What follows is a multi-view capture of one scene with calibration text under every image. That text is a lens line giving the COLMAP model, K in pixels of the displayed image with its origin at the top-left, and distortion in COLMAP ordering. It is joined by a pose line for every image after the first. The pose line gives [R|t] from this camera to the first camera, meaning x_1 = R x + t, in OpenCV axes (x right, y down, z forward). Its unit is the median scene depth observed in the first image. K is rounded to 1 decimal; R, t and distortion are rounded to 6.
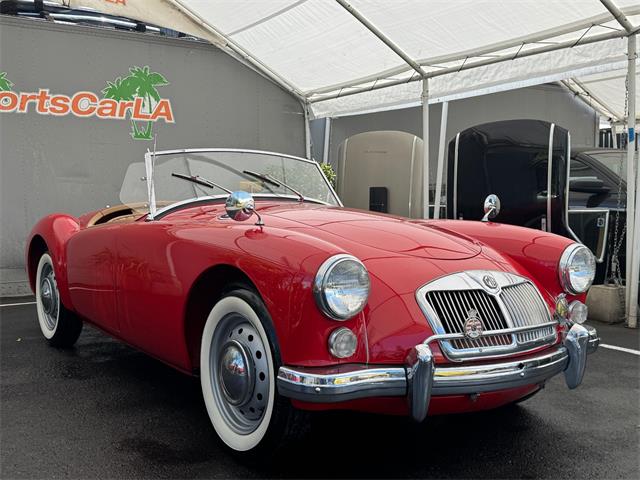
lens RADIAL K [[677.6, 0, 320.0], [0, 677.6, 240.0], [0, 0, 1]] dist [0.064127, -0.026215]
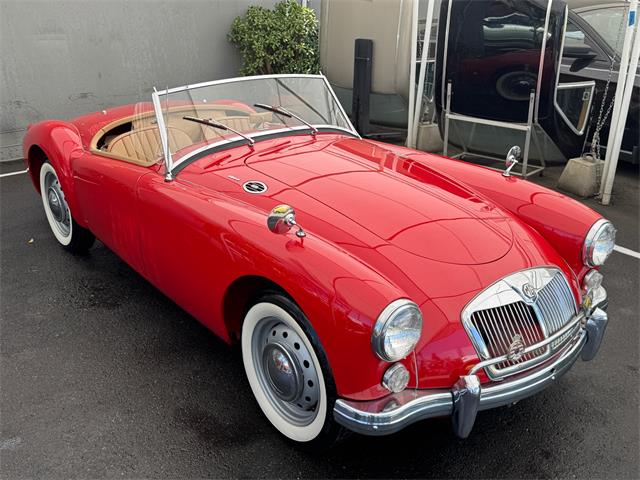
lens RADIAL K [[630.6, 0, 325.8], [0, 630.6, 241.1], [0, 0, 1]] dist [0.025091, -0.015429]
pose [[0.997804, -0.028269, 0.059893, -0.105227], [0.007778, 0.948092, 0.317903, -0.296831], [-0.065771, -0.316739, 0.946230, 0.127448]]
